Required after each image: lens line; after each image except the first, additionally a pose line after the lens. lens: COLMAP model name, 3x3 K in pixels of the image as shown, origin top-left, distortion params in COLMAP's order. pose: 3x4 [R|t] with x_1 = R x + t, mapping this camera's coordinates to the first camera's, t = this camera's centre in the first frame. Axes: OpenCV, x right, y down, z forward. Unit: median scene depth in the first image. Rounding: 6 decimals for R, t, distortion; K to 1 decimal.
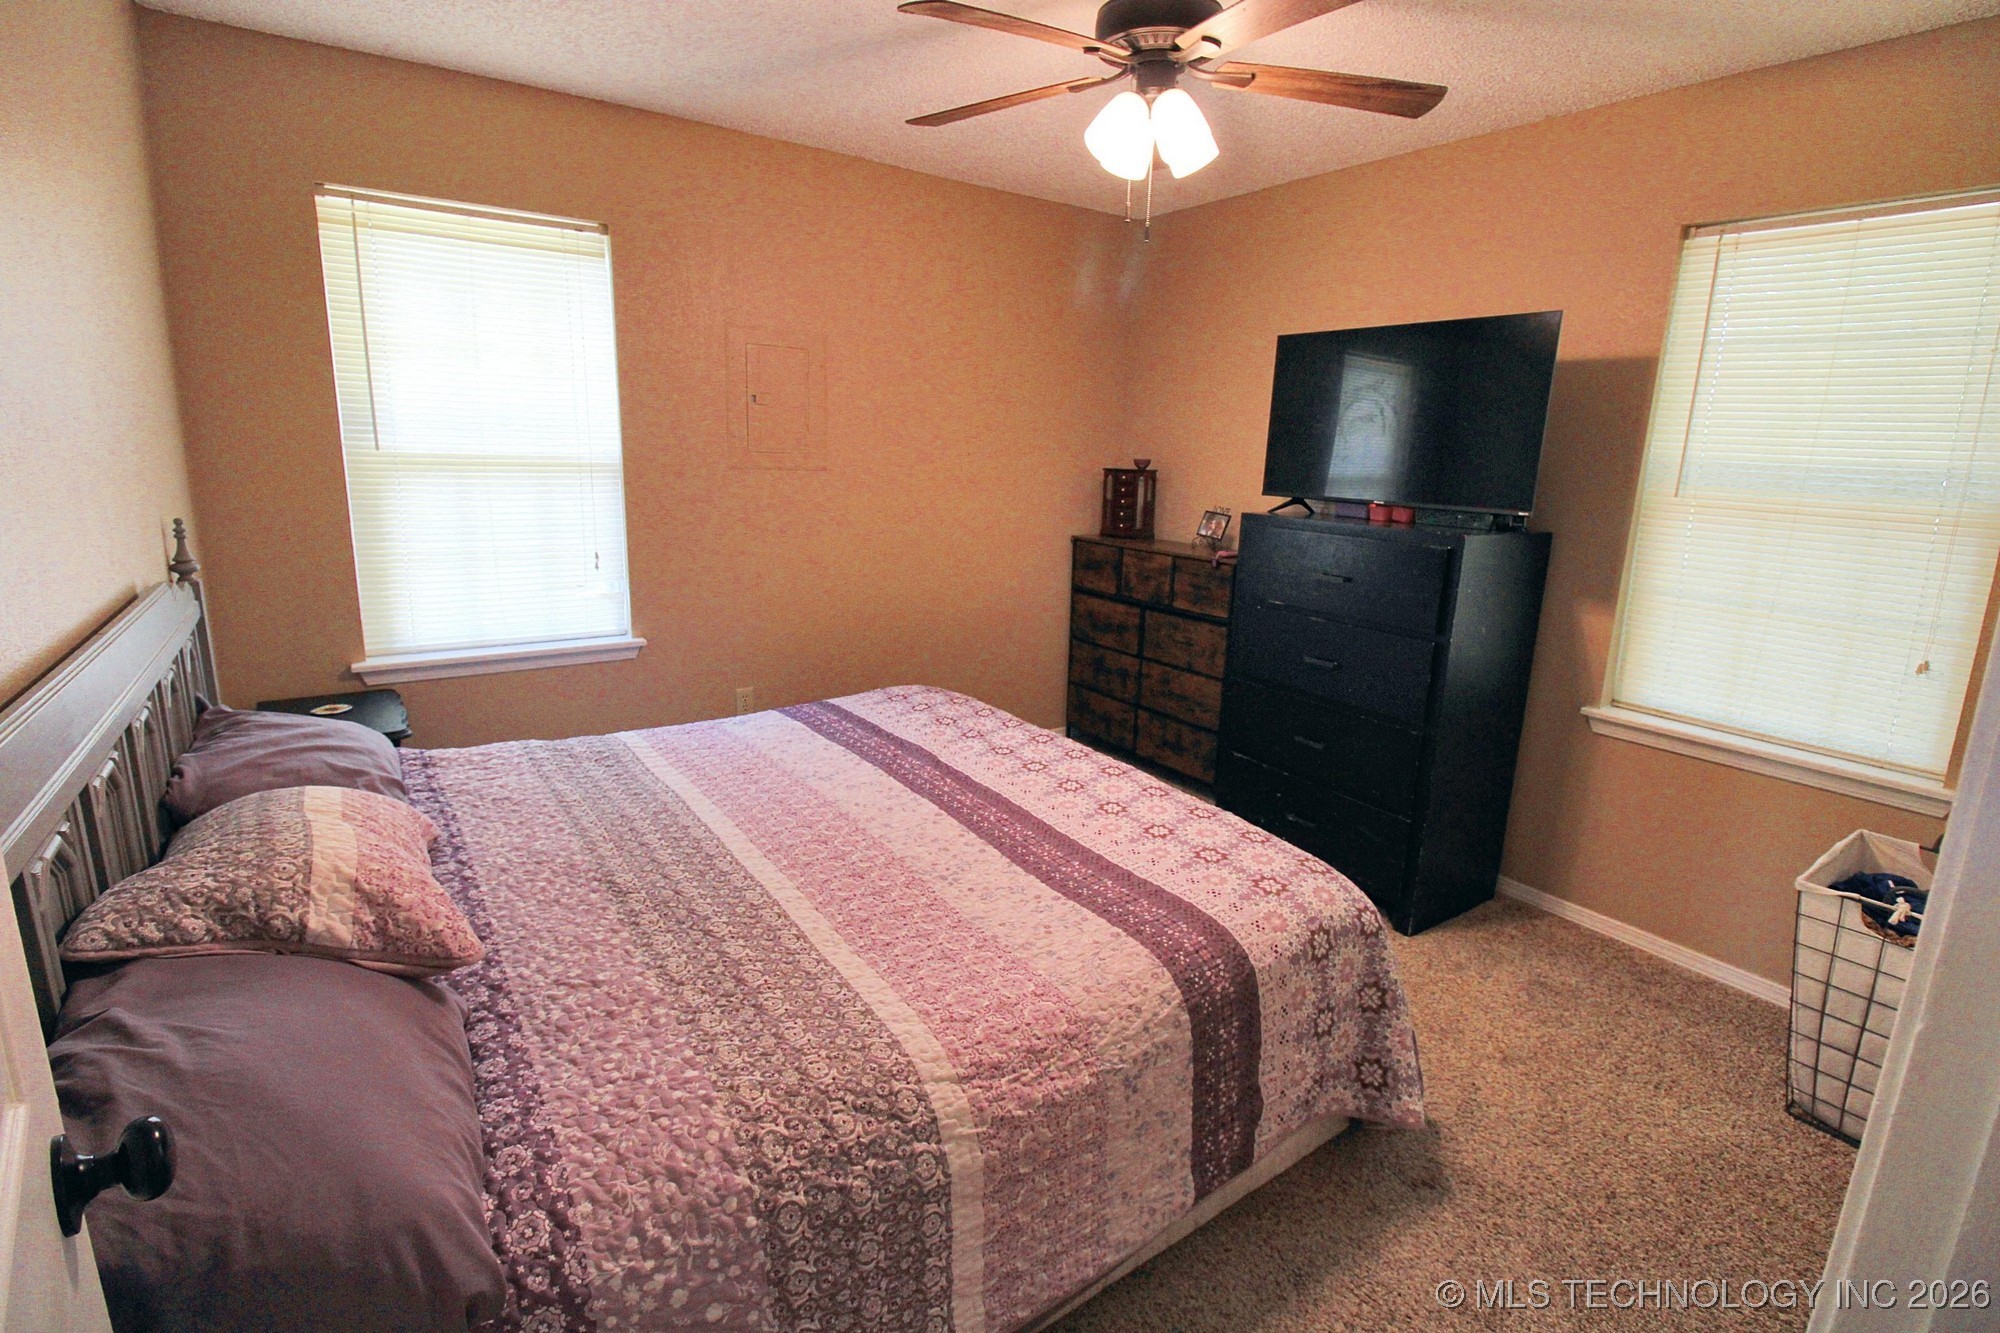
lens RADIAL K [[917.5, 0, 1014.1], [0, 917.5, 636.7], [0, 0, 1]] dist [-0.000611, -0.012752]
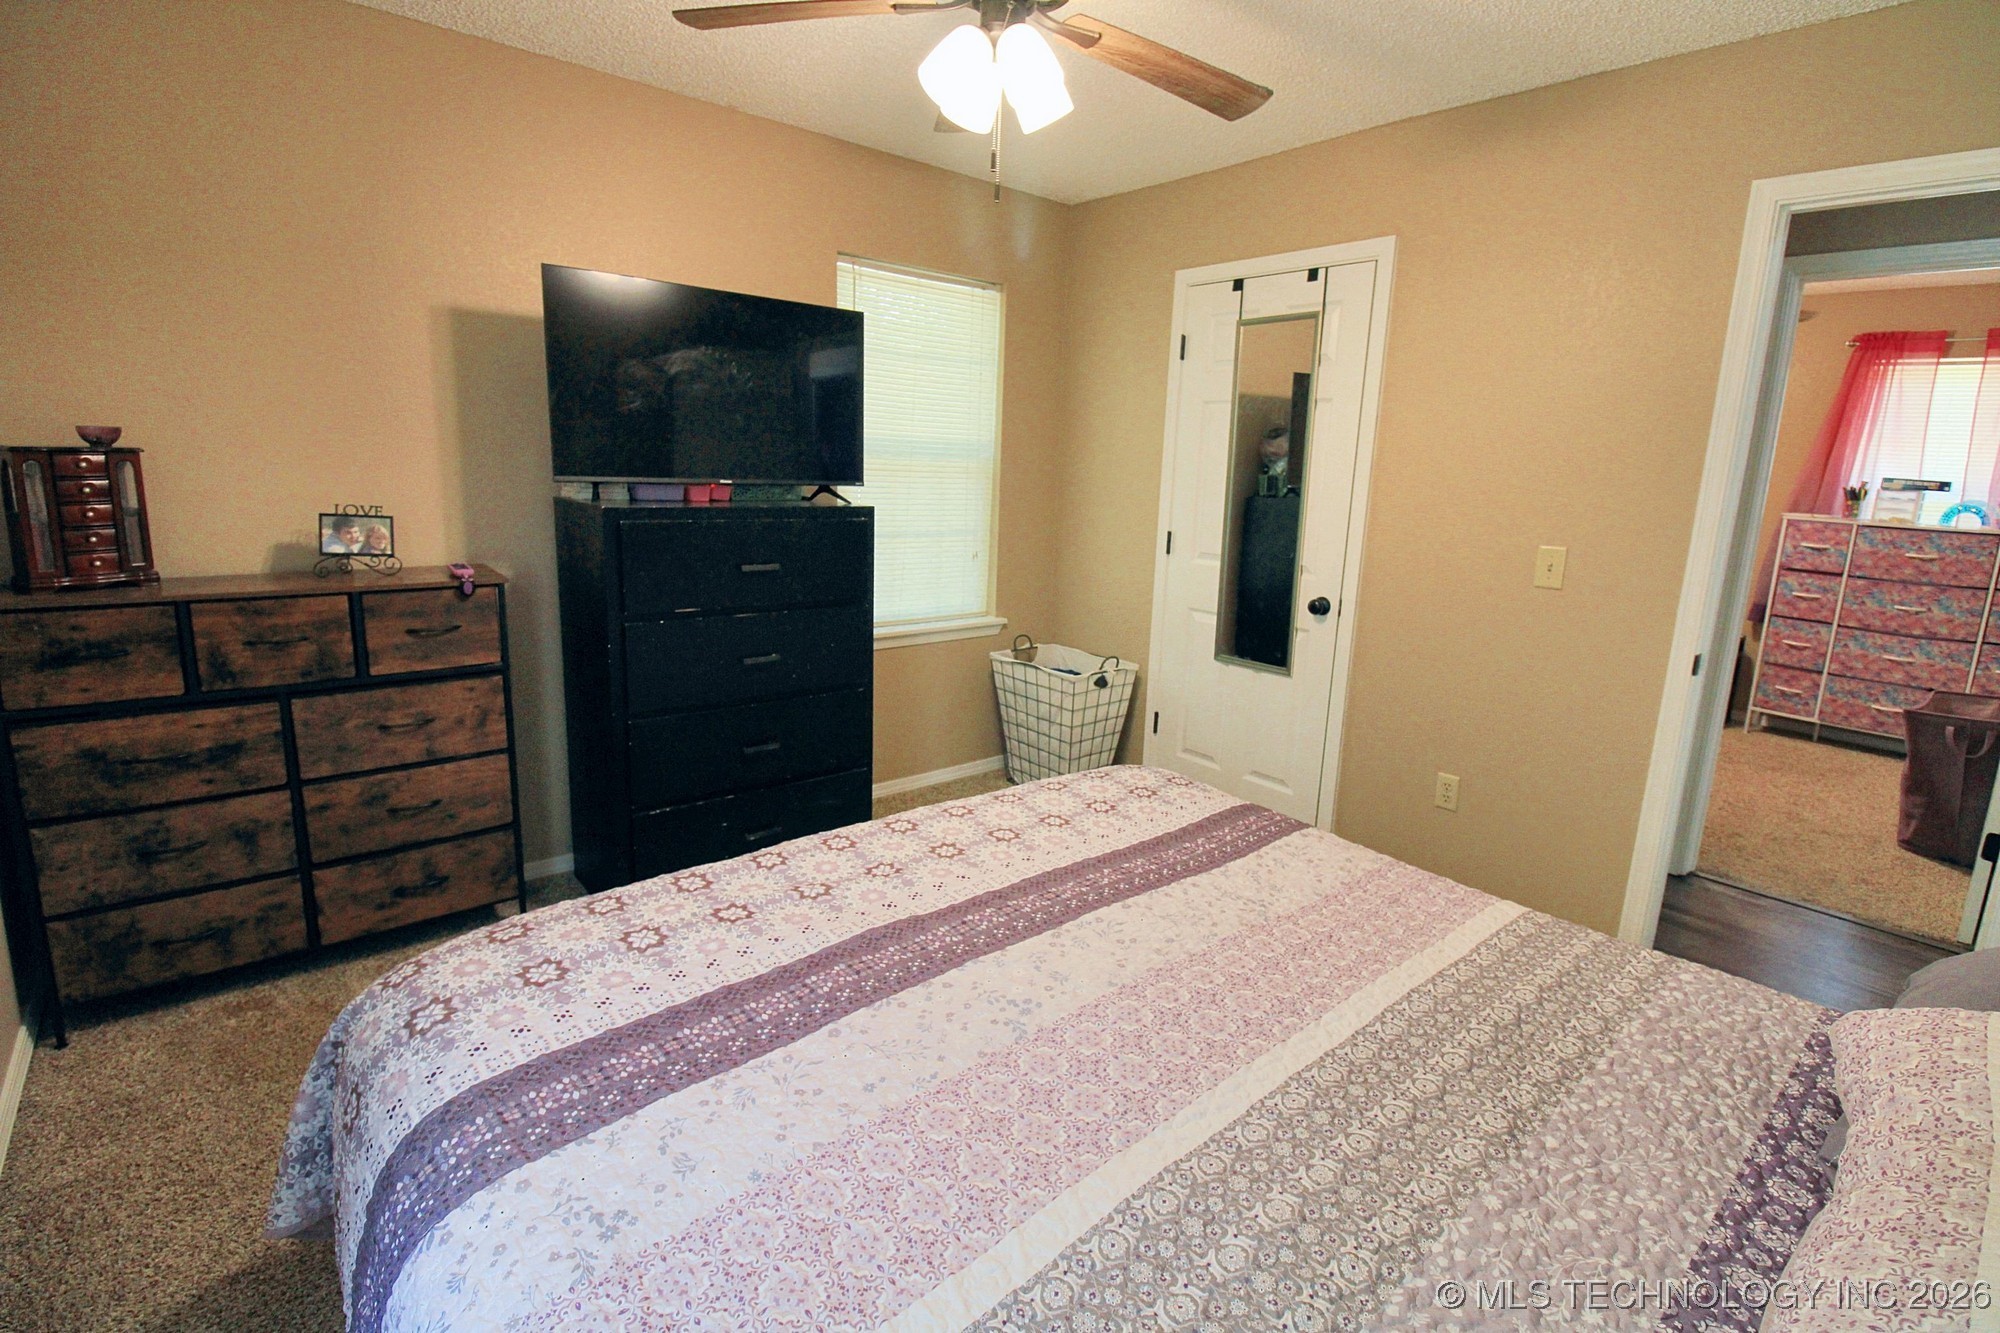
lens RADIAL K [[930.5, 0, 999.6], [0, 930.5, 648.9], [0, 0, 1]] dist [-0.000626, -0.010134]
pose [[-0.088325, -0.237482, 0.967368, -0.735578], [0.160491, 0.955082, 0.249119, -0.221060], [-0.983077, 0.177258, -0.046244, 1.007816]]
